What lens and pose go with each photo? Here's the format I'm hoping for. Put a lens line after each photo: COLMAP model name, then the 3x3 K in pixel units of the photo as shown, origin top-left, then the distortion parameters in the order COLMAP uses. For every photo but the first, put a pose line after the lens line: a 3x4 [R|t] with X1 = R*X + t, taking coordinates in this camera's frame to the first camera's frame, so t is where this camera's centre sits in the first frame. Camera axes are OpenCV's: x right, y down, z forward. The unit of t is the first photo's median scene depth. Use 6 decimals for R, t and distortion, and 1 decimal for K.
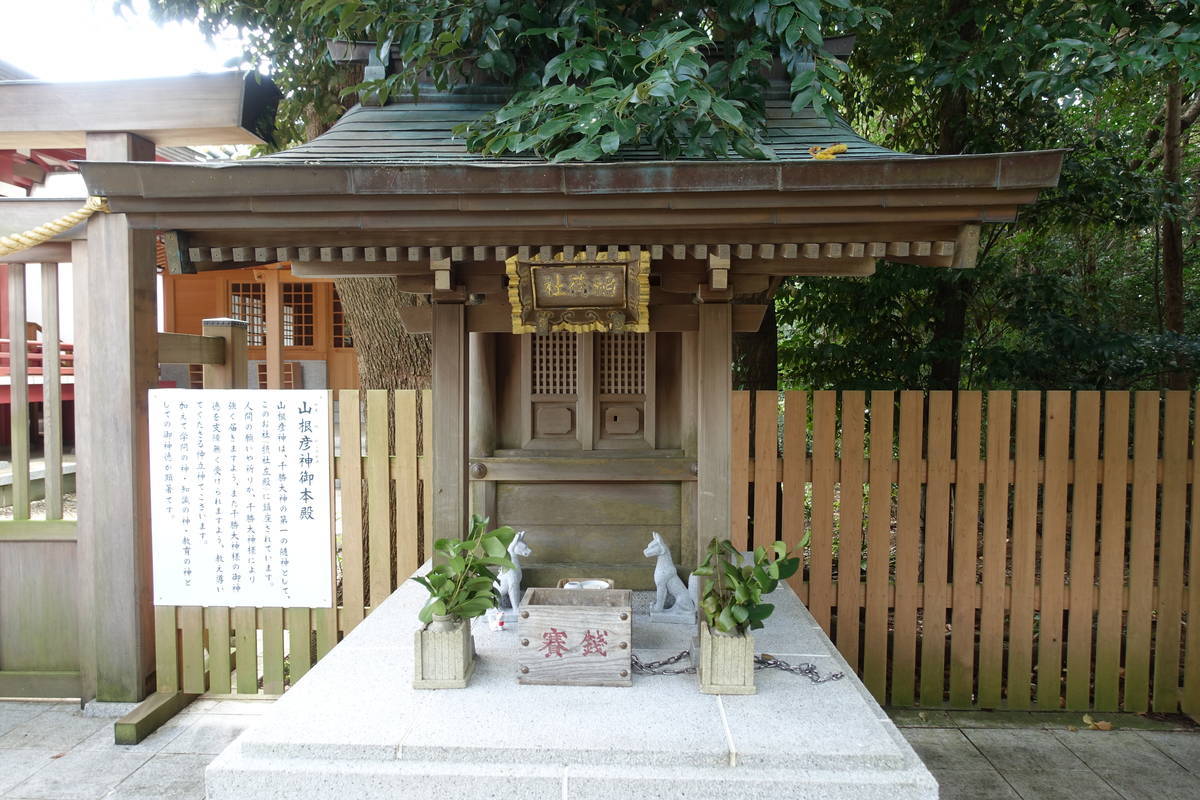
lens RADIAL K [[823.9, 0, 598.9], [0, 823.9, 401.5], [0, 0, 1]] dist [-0.001471, -0.007645]
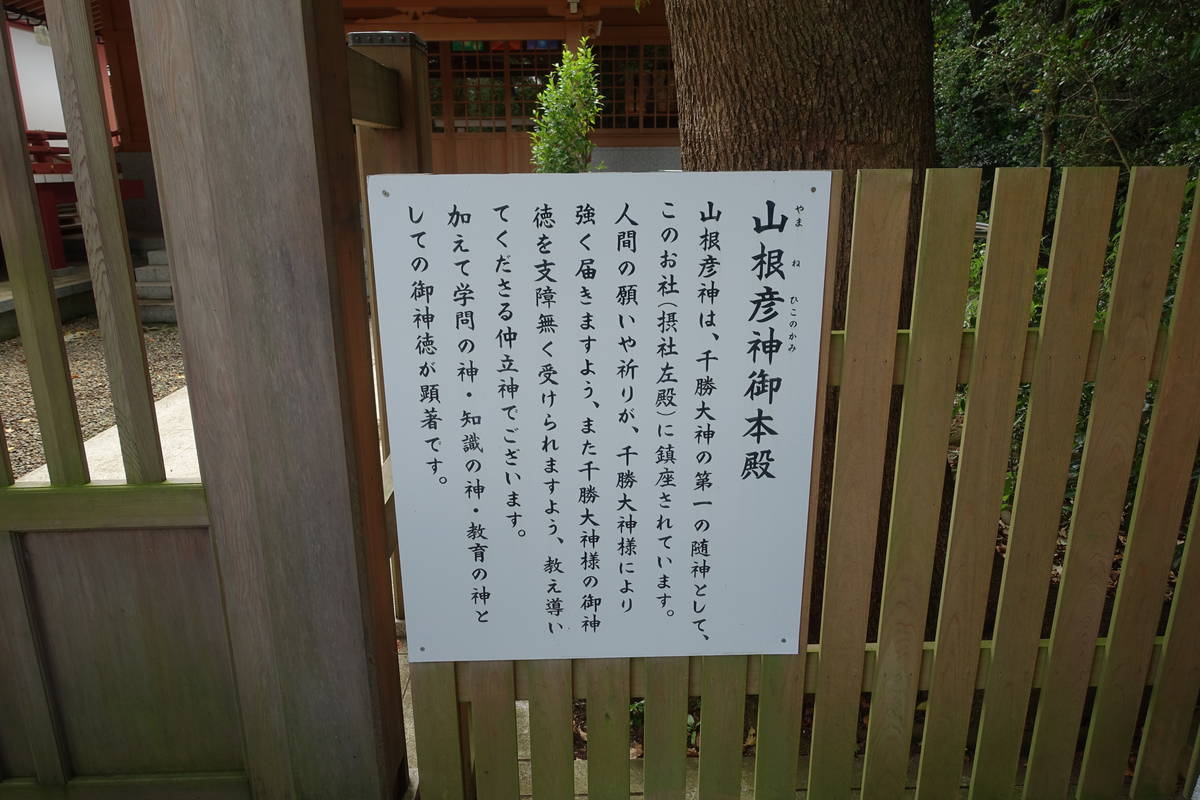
lens RADIAL K [[823.9, 0, 599.8], [0, 823.9, 400.6], [0, 0, 1]] dist [-0.001471, -0.007645]
pose [[0.998416, -0.027004, 0.049366, -0.457770], [0.014510, 0.971204, 0.237808, -0.002239], [-0.054366, -0.236714, 0.970057, 0.589471]]
